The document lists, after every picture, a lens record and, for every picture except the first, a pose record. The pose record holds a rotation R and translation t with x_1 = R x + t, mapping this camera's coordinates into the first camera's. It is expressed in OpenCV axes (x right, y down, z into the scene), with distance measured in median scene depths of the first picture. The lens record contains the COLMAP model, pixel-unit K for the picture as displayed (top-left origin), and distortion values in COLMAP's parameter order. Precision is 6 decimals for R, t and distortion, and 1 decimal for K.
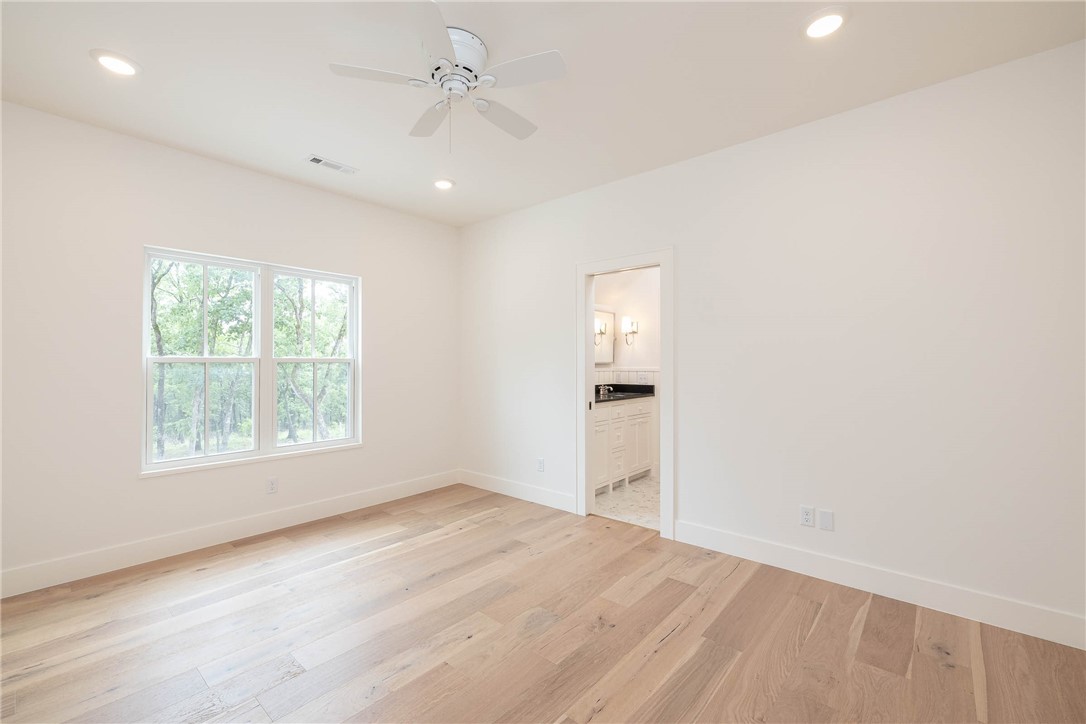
lens RADIAL K [[484.7, 0, 521.0], [0, 484.7, 382.0], [0, 0, 1]] dist [-0.000279, -0.000041]
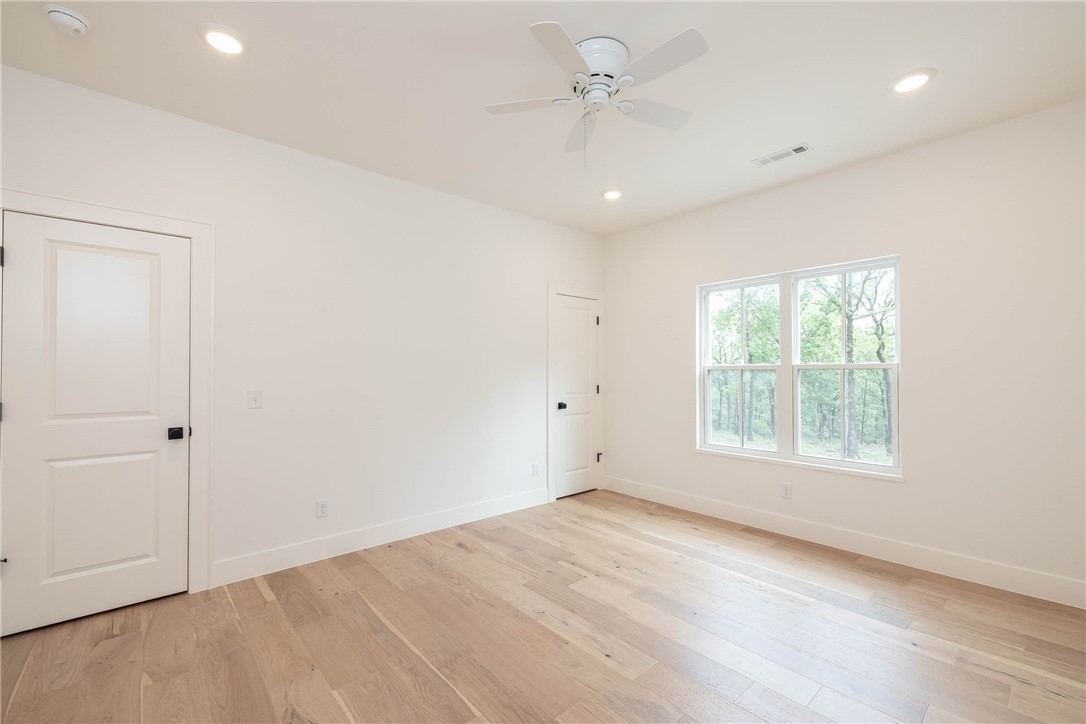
lens RADIAL K [[470.4, 0, 542.0], [0, 470.4, 376.8], [0, 0, 1]] dist [0.000802, 0.000151]
pose [[-0.156620, 0.011412, -0.987593, 0.591976], [-0.033906, 0.999282, 0.016925, -0.023876], [0.987077, 0.036136, -0.156121, 0.717937]]
